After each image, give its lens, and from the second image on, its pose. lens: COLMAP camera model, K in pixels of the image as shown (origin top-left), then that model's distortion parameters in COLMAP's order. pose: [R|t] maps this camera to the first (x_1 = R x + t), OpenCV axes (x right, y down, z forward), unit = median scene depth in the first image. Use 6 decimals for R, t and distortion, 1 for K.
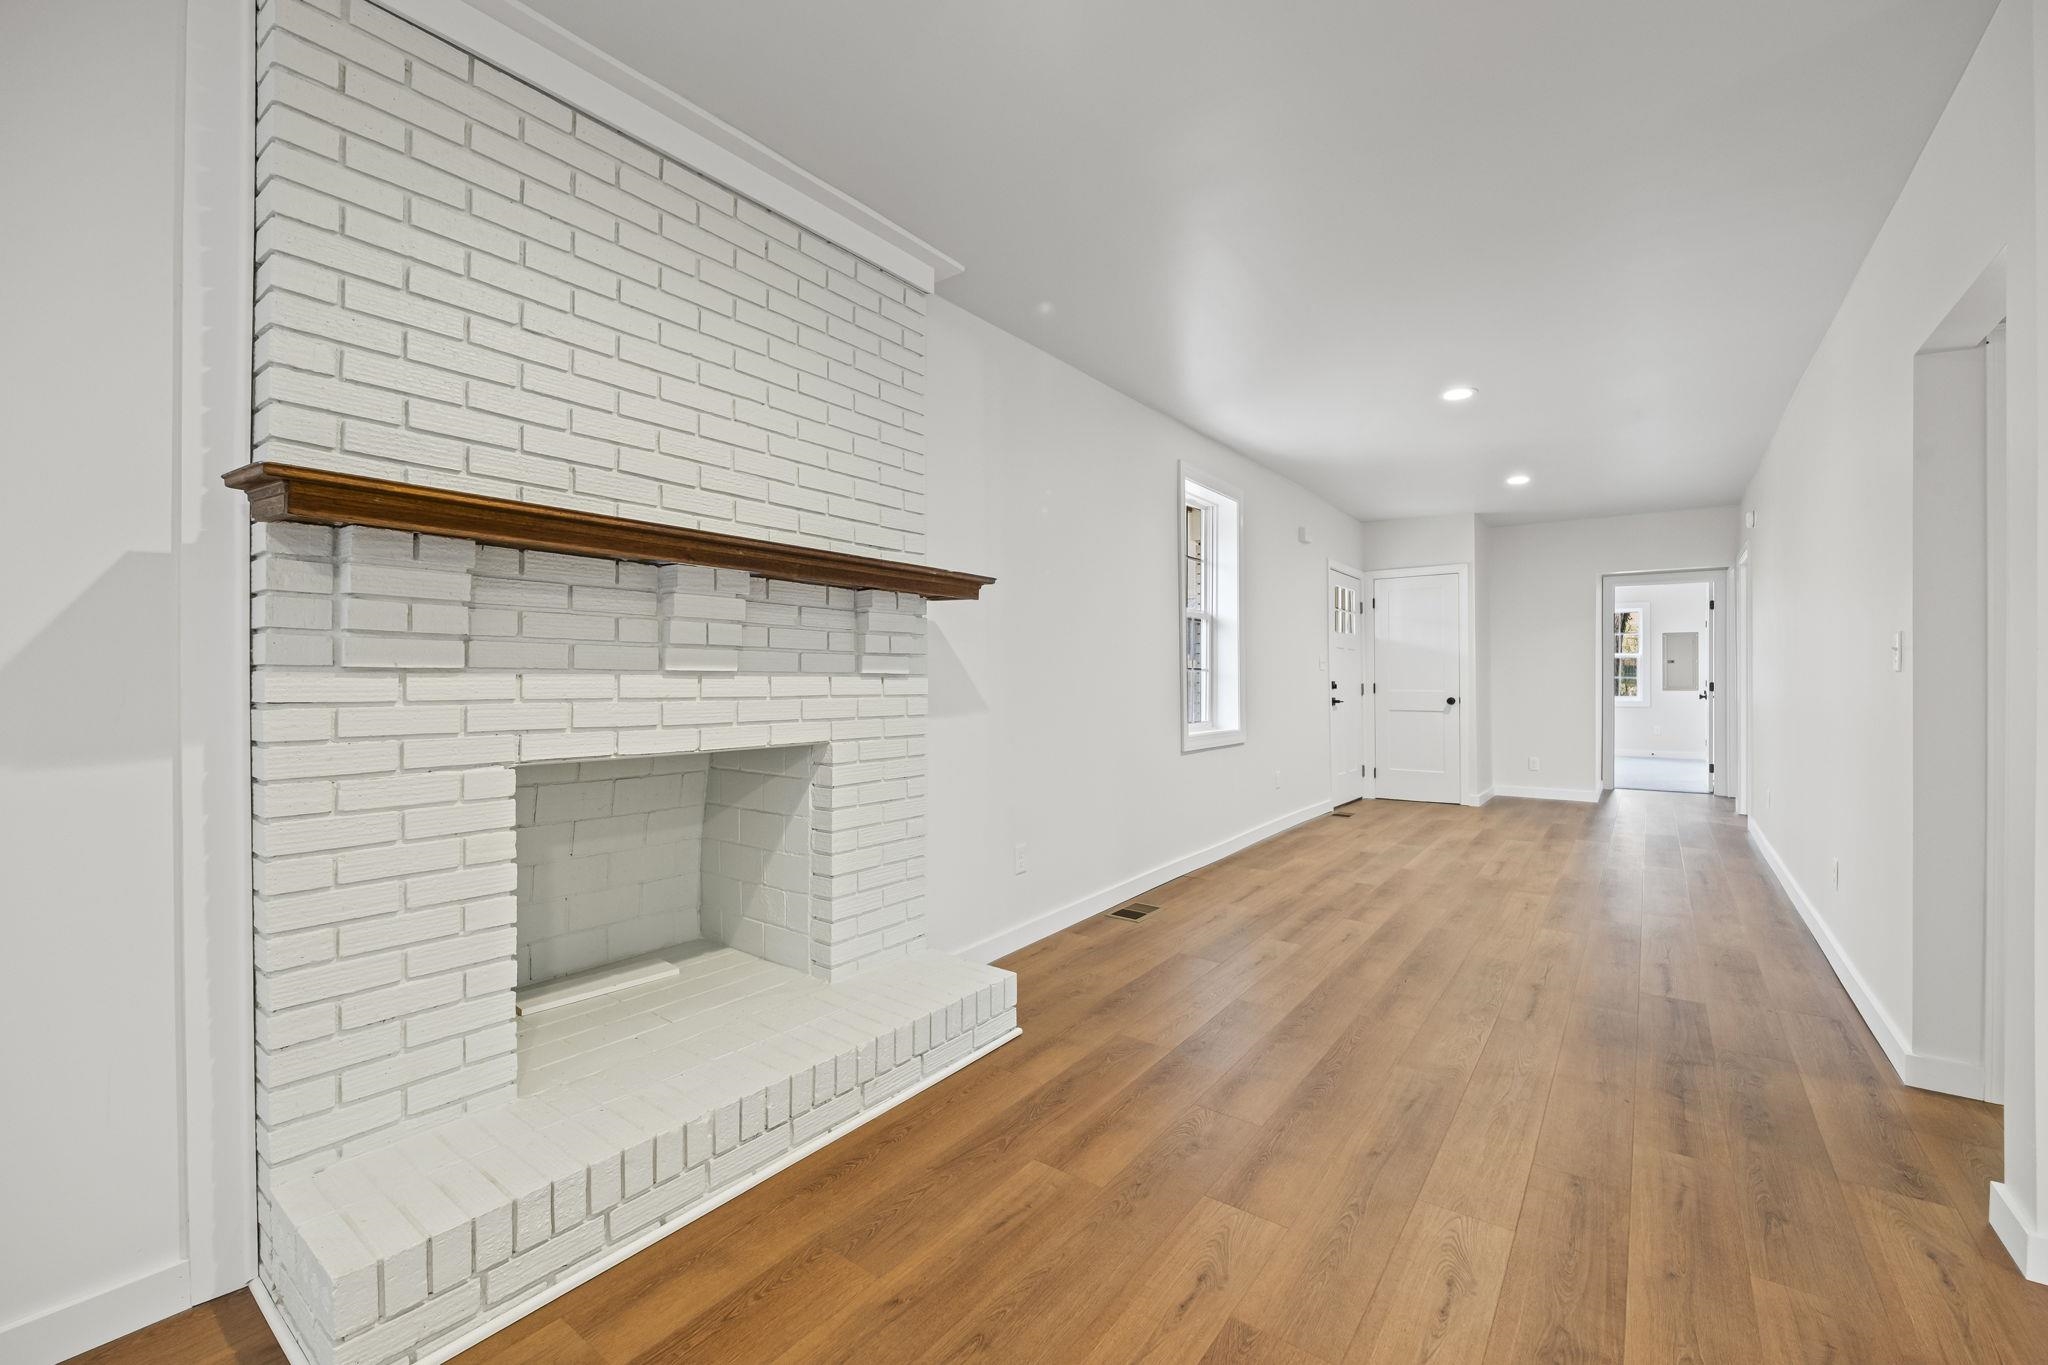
lens RADIAL K [[840.5, 0, 1027.2], [0, 840.5, 689.6], [0, 0, 1]] dist [-0.013657, -0.000165]
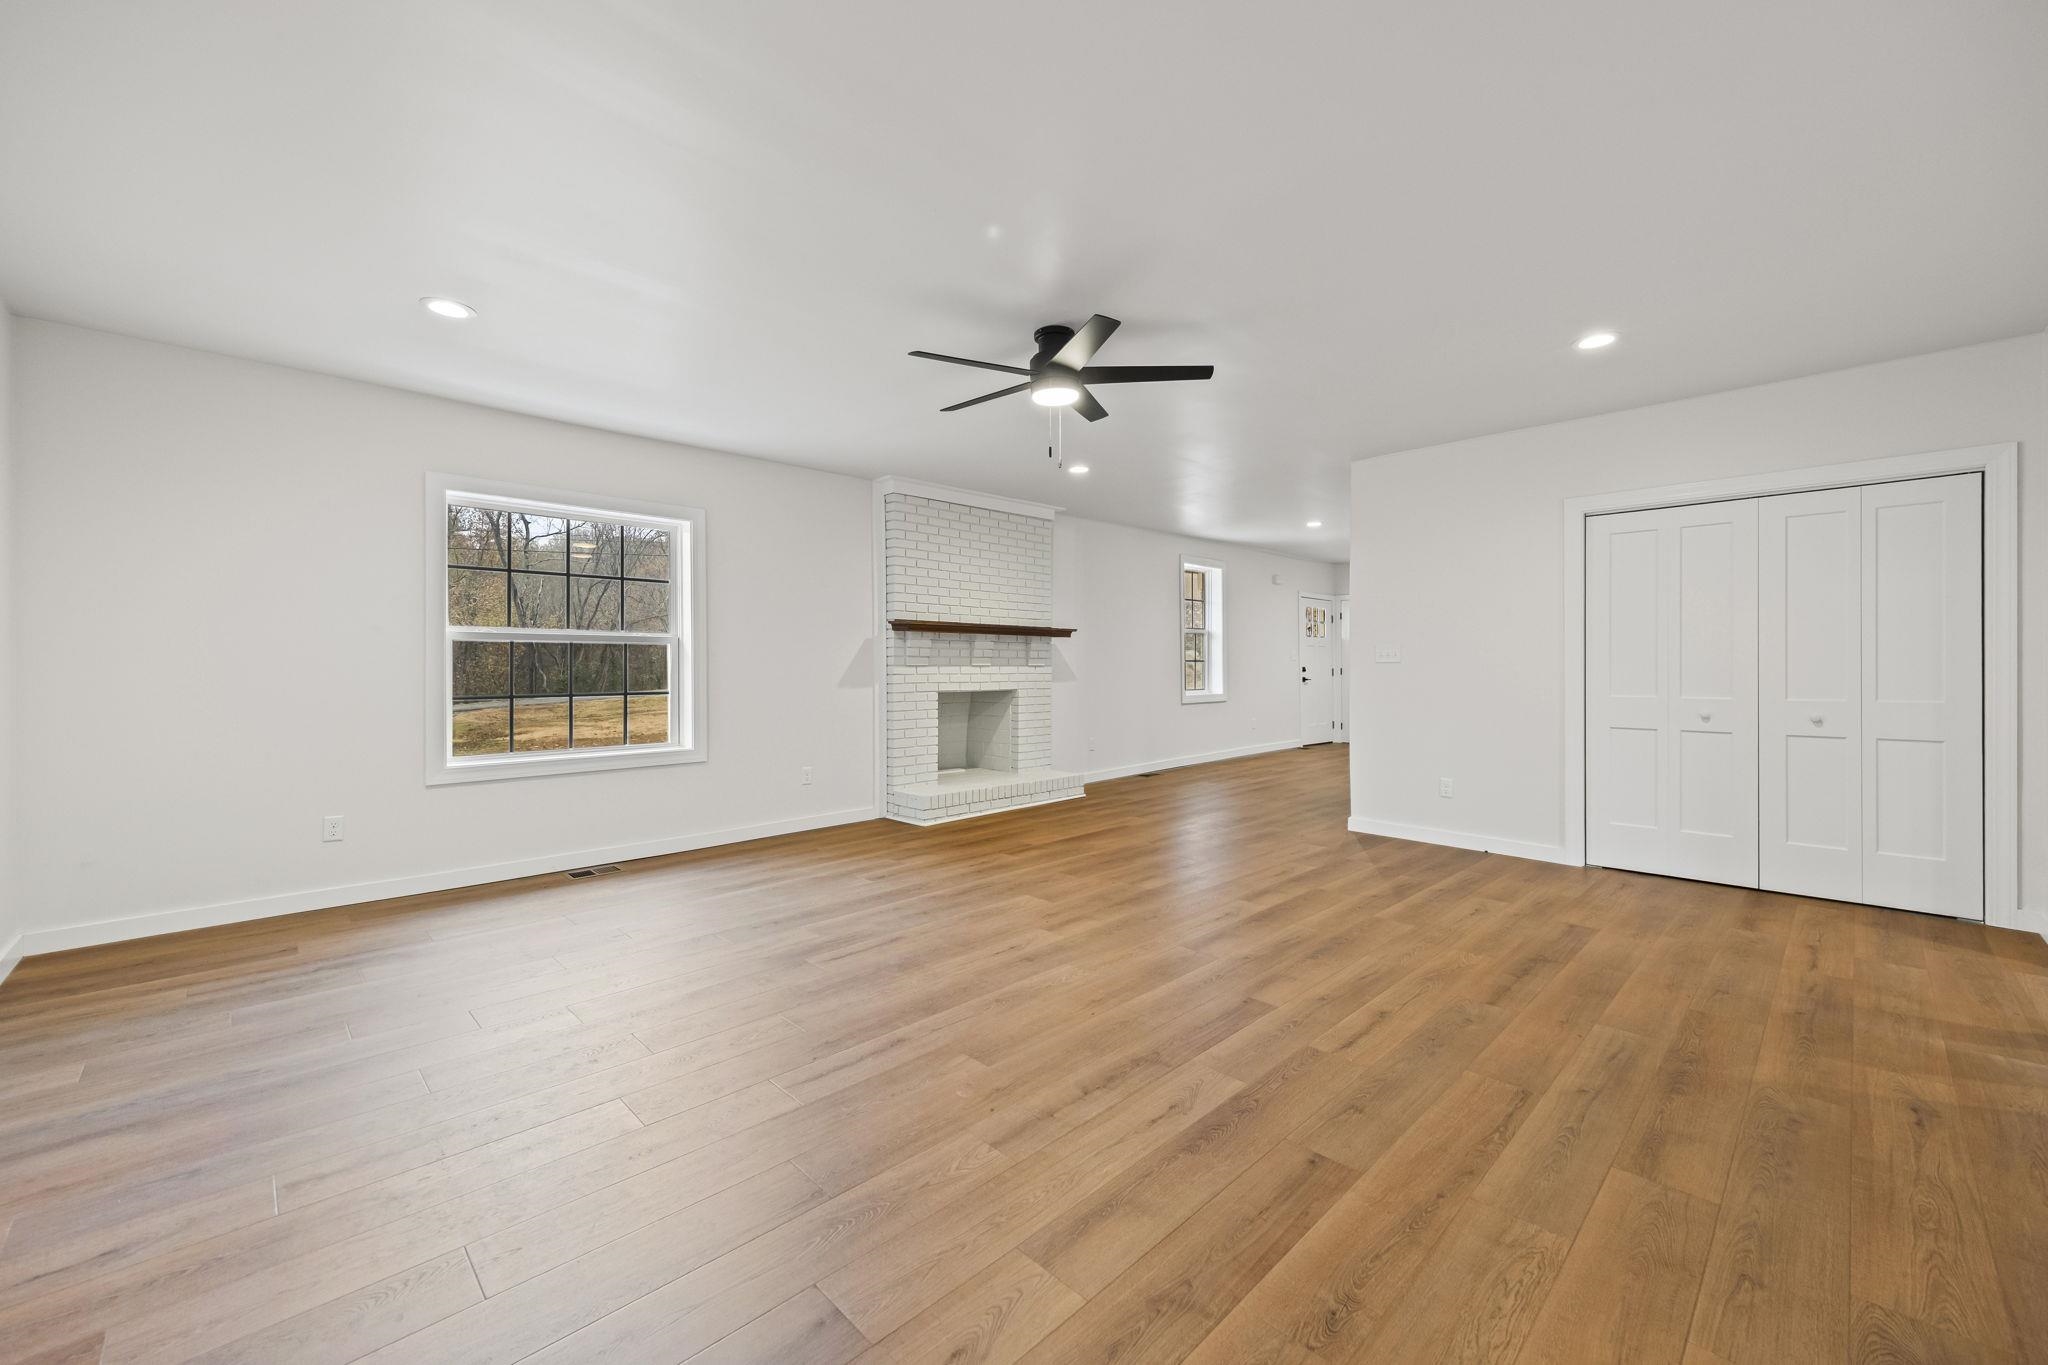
lens RADIAL K [[818.7, 0, 1028.4], [0, 818.7, 653.4], [0, 0, 1]] dist [0.025054, -0.007023]
pose [[0.988946, -0.007550, -0.148082, 0.212193], [0.003431, 0.999601, -0.028053, 0.018037], [0.148234, 0.027234, 0.988577, -1.738173]]
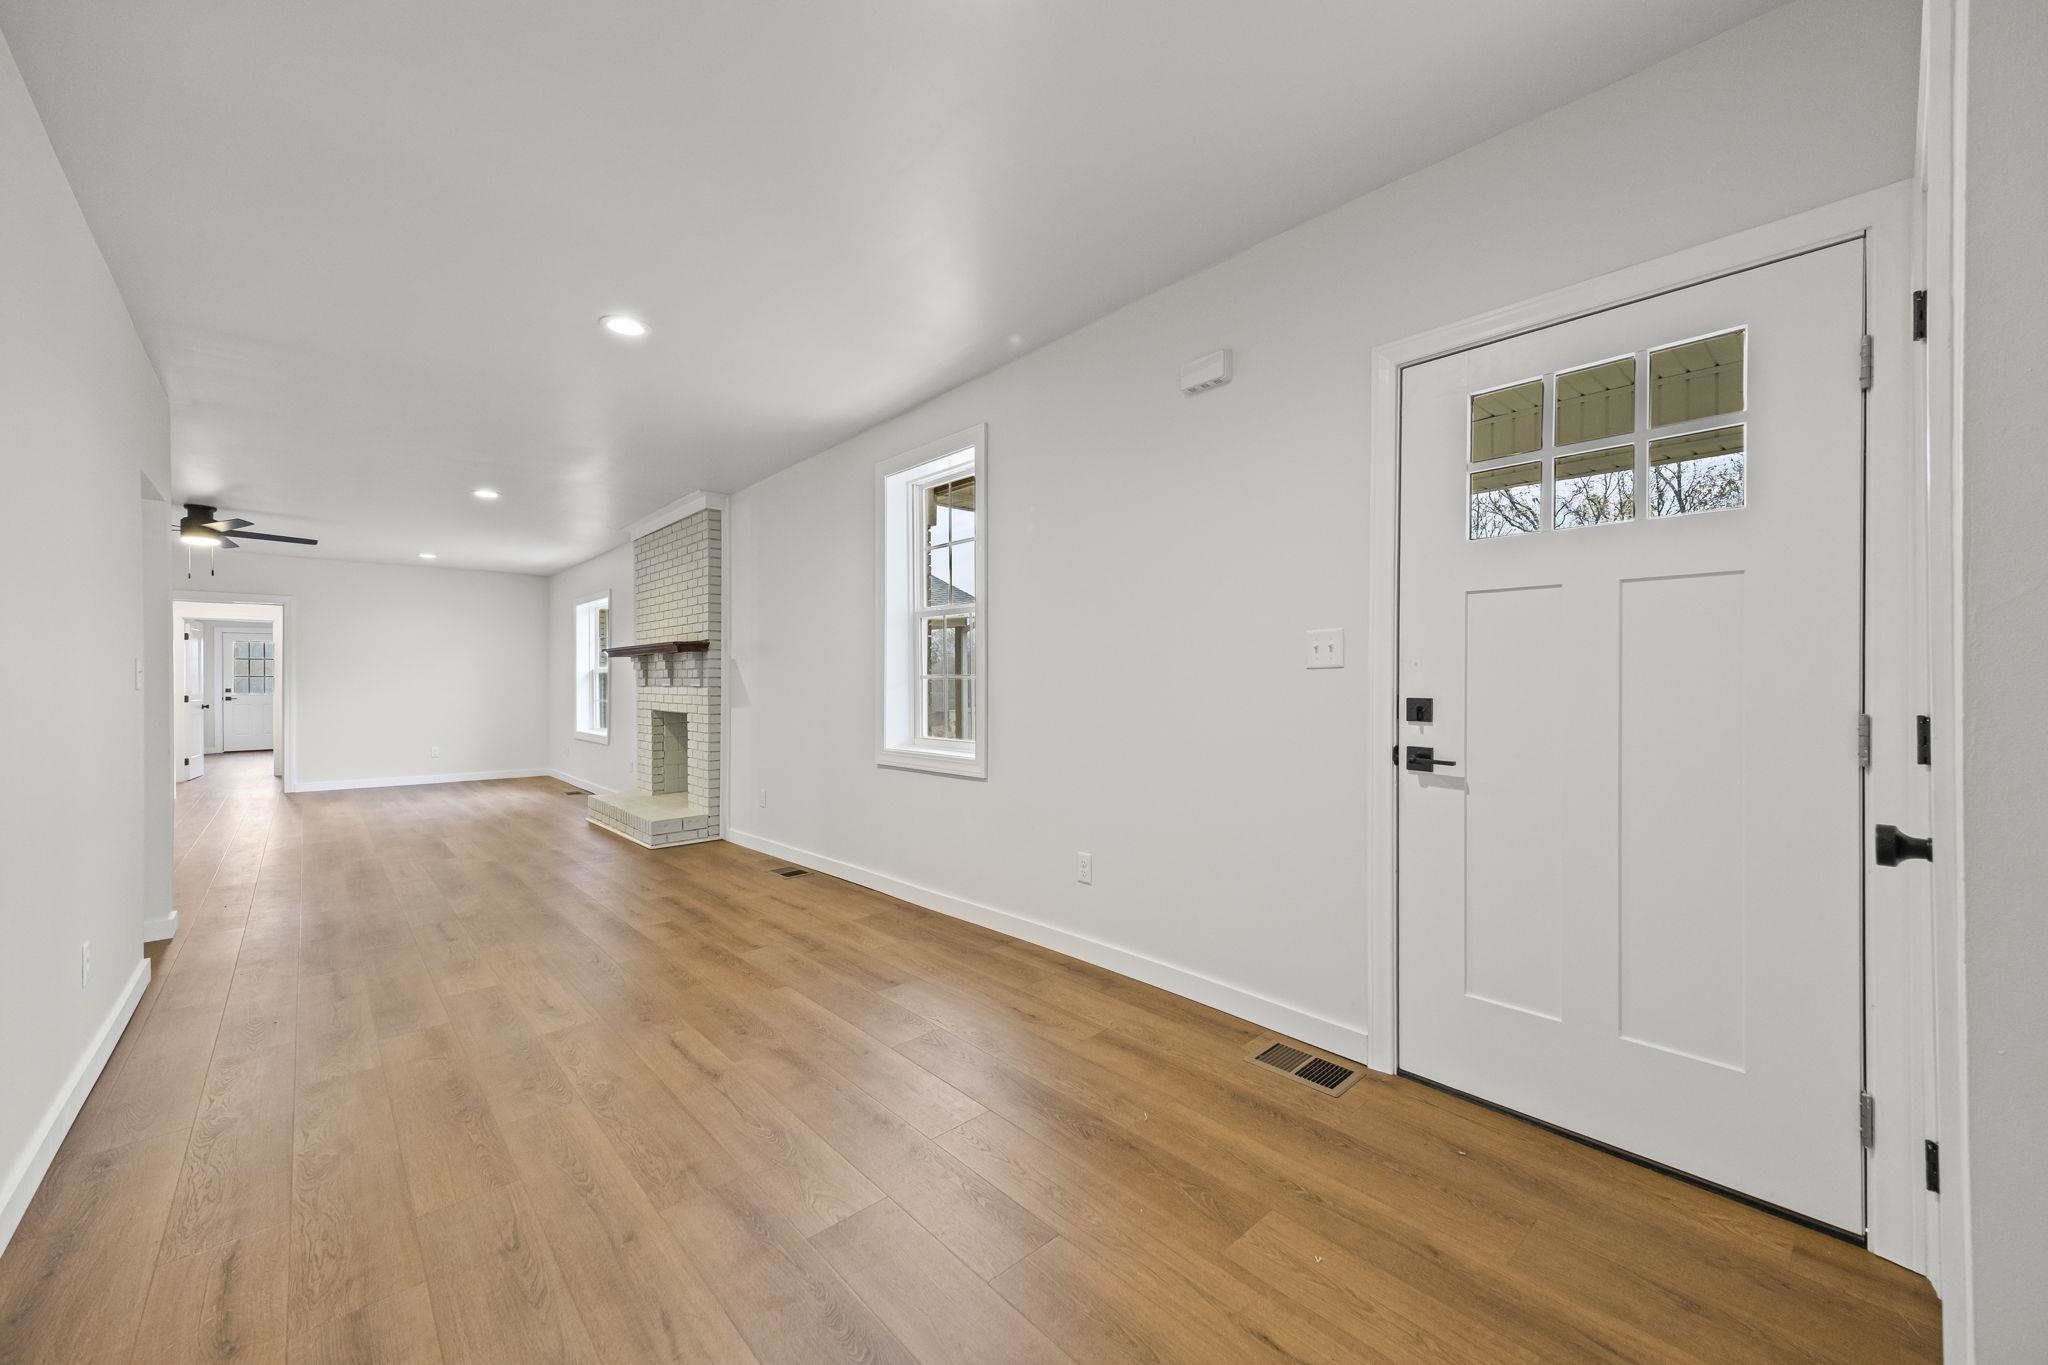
lens RADIAL K [[787.2, 0, 1023.7], [0, 787.2, 664.9], [0, 0, 1]] dist [0.021291, -0.000093]
pose [[-0.196986, -0.022057, -0.980158, 1.923933], [-0.007818, 0.999750, -0.020927, -0.041369], [0.980375, 0.003540, -0.197110, 2.465284]]
